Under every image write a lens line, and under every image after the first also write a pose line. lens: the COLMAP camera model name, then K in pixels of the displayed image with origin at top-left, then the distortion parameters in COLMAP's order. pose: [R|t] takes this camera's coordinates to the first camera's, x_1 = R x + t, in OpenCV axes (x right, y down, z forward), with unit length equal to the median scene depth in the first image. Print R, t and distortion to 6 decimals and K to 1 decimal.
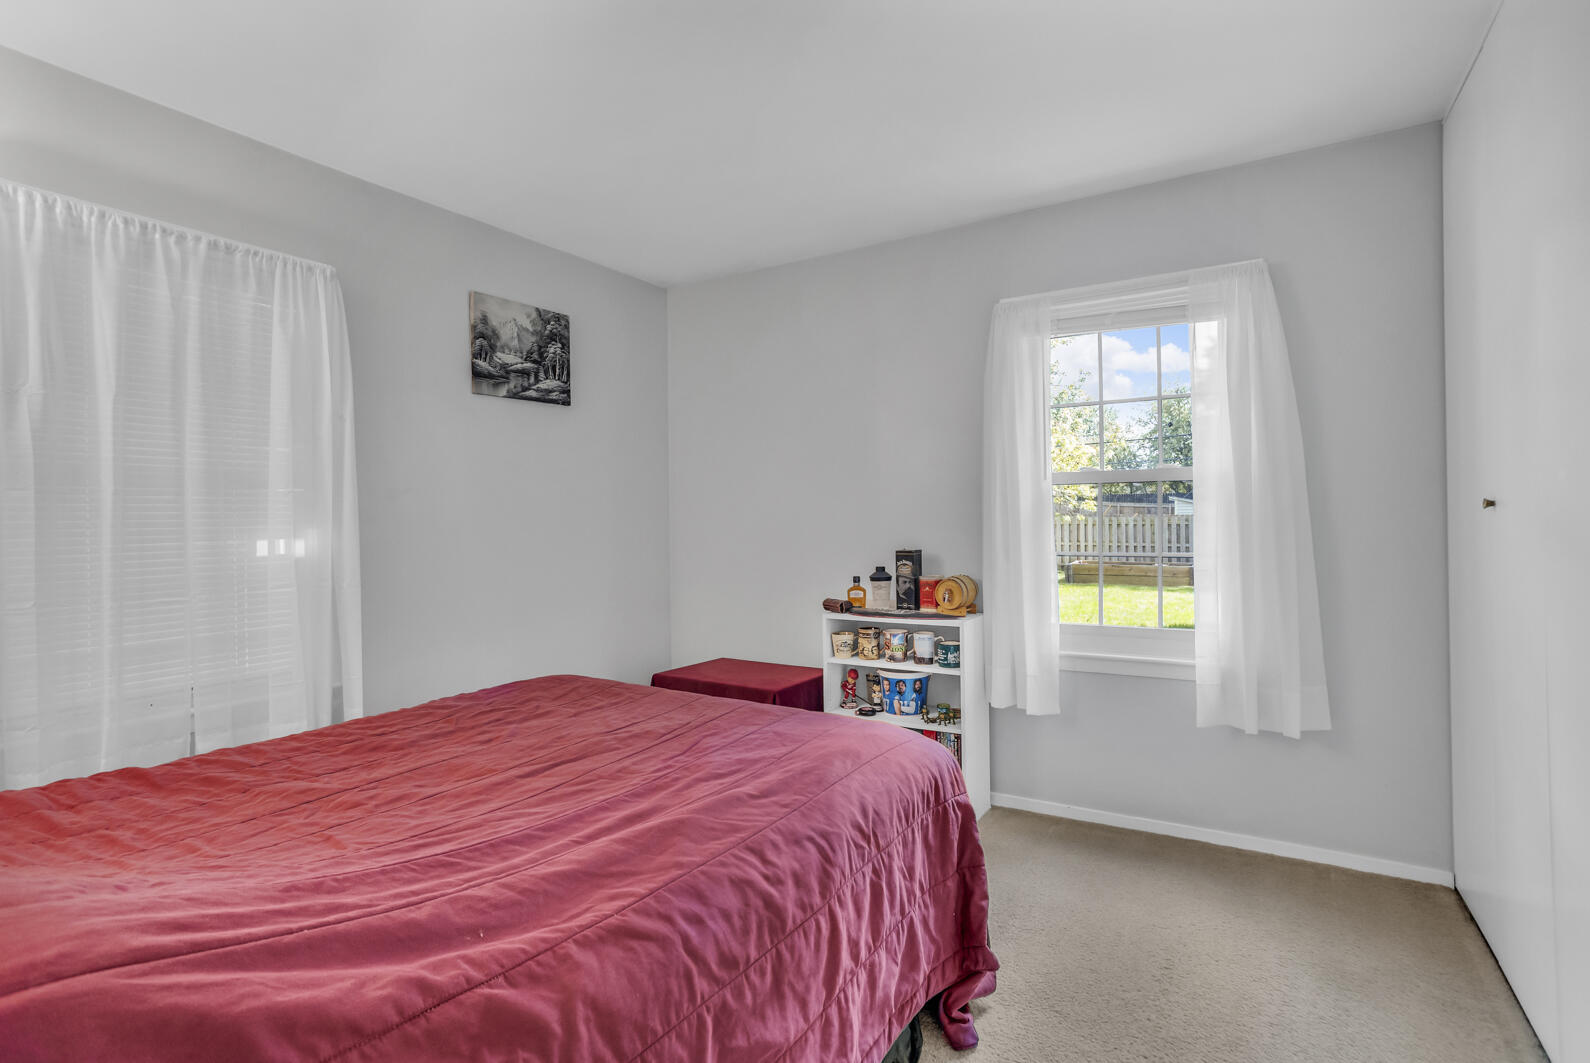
lens RADIAL K [[782.1, 0, 782.9], [0, 782.1, 518.5], [0, 0, 1]] dist [-0.000534, 0.003383]
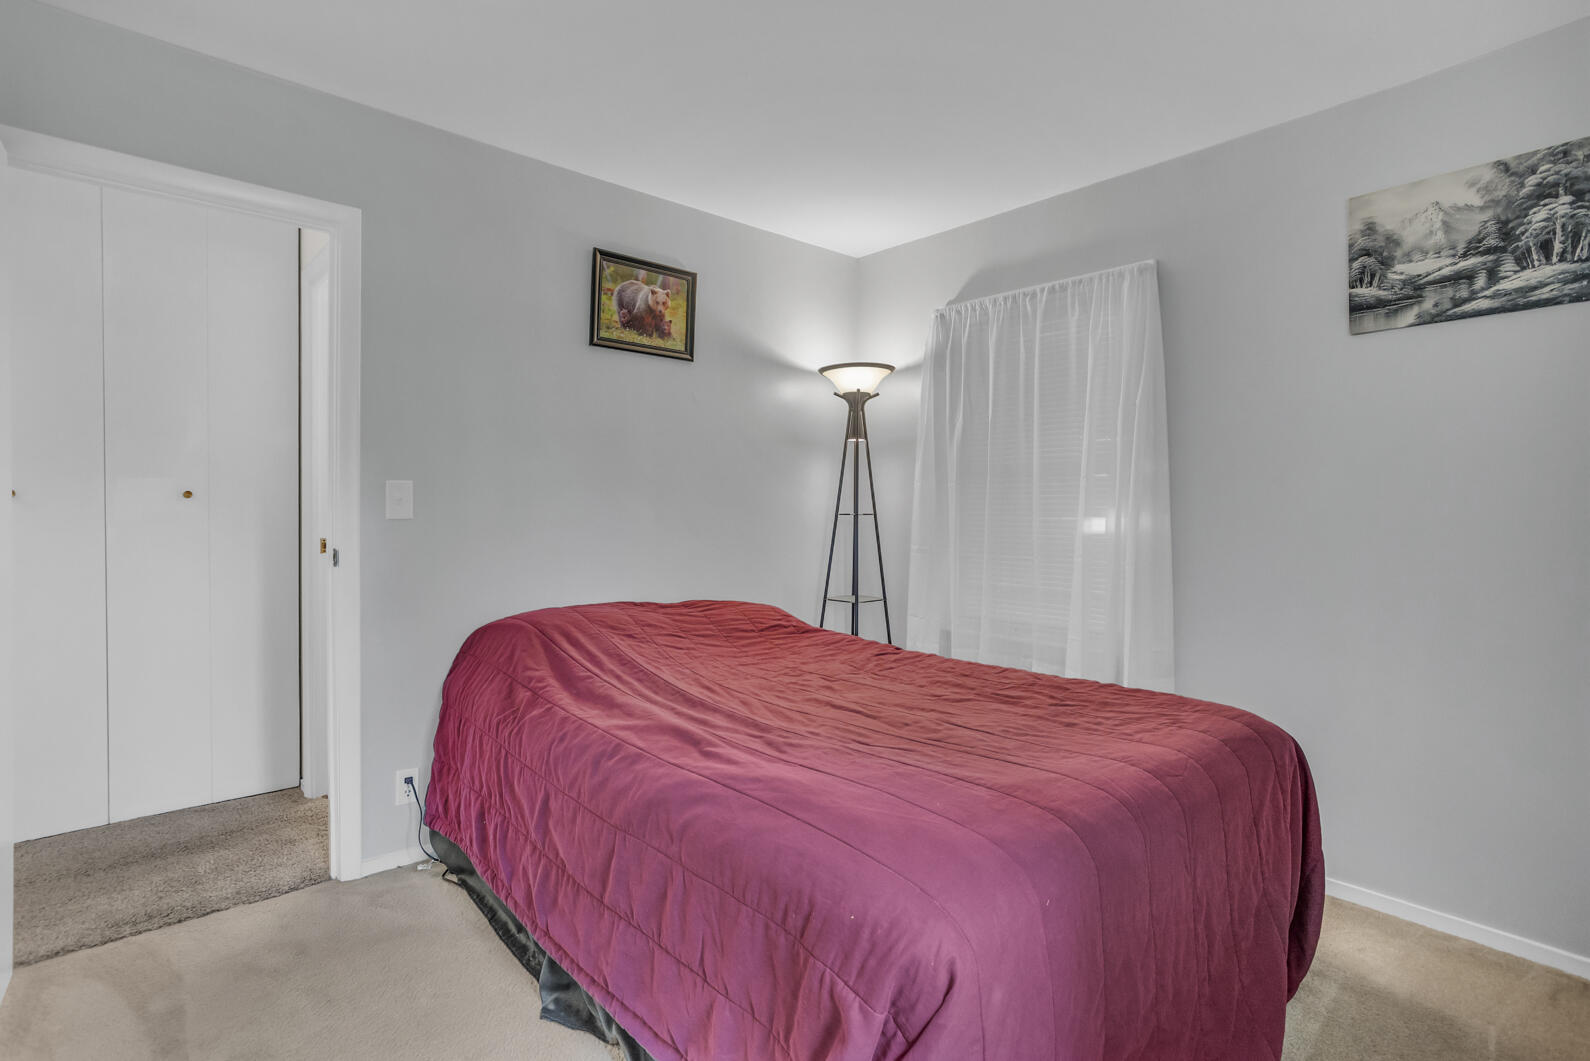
lens RADIAL K [[782.1, 0, 782.6], [0, 782.1, 532.3], [0, 0, 1]] dist [-0.000534, 0.003383]
pose [[-0.273817, 0.040929, -0.960911, 0.472102], [-0.004169, 0.999034, 0.043741, -0.001926], [0.961773, 0.015983, -0.273382, 0.669540]]
